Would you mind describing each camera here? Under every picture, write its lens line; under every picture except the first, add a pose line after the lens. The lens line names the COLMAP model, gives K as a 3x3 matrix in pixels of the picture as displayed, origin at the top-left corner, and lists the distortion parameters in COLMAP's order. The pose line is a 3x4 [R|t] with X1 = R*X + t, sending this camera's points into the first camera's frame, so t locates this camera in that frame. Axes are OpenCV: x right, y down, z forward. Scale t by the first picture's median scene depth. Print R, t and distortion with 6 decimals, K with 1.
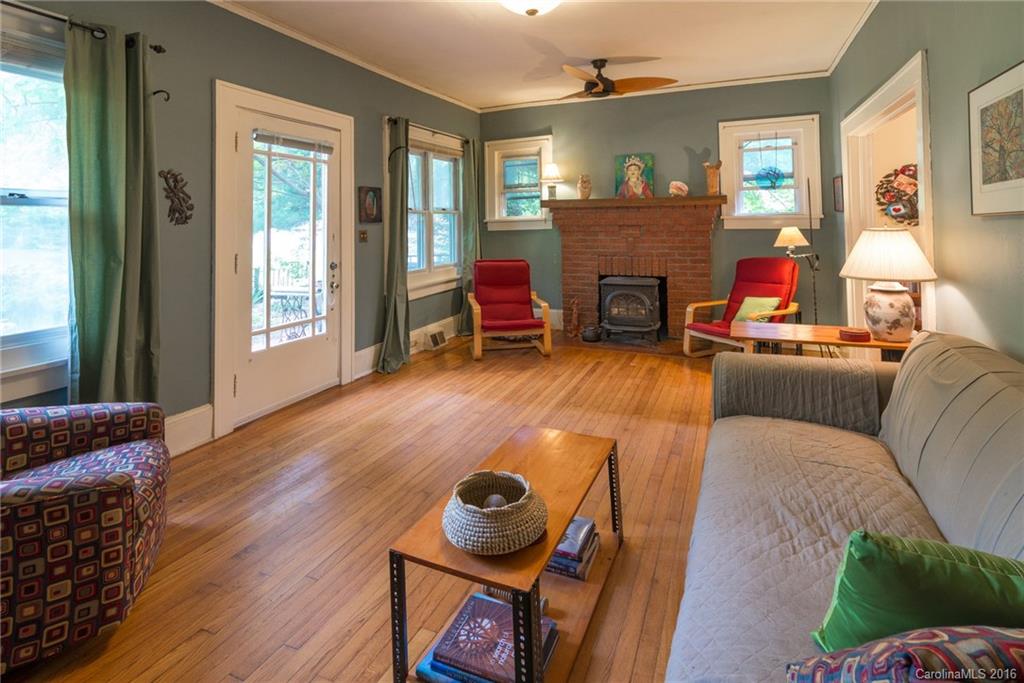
lens RADIAL K [[493.7, 0, 523.5], [0, 493.7, 220.0], [0, 0, 1]] dist [0.006683, 0.000789]
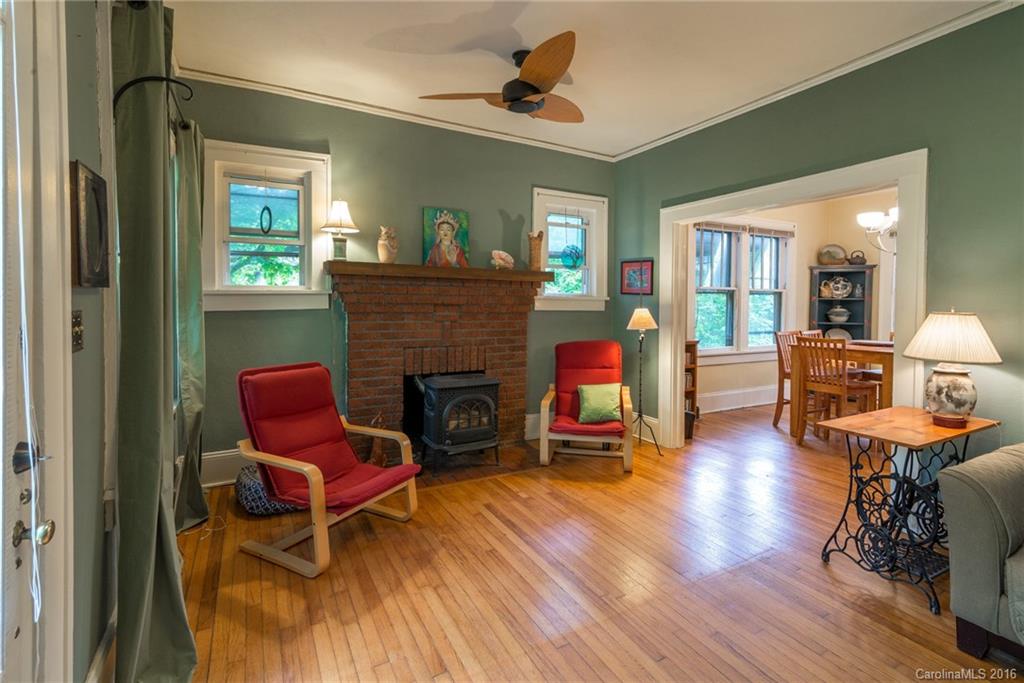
lens RADIAL K [[493.7, 0, 506.0], [0, 493.7, 316.9], [0, 0, 1]] dist [0.006683, 0.000789]
pose [[0.644630, -0.004761, 0.764480, -0.294008], [-0.021660, 0.999465, 0.024489, 0.009433], [-0.764187, -0.032345, 0.644183, 0.466420]]
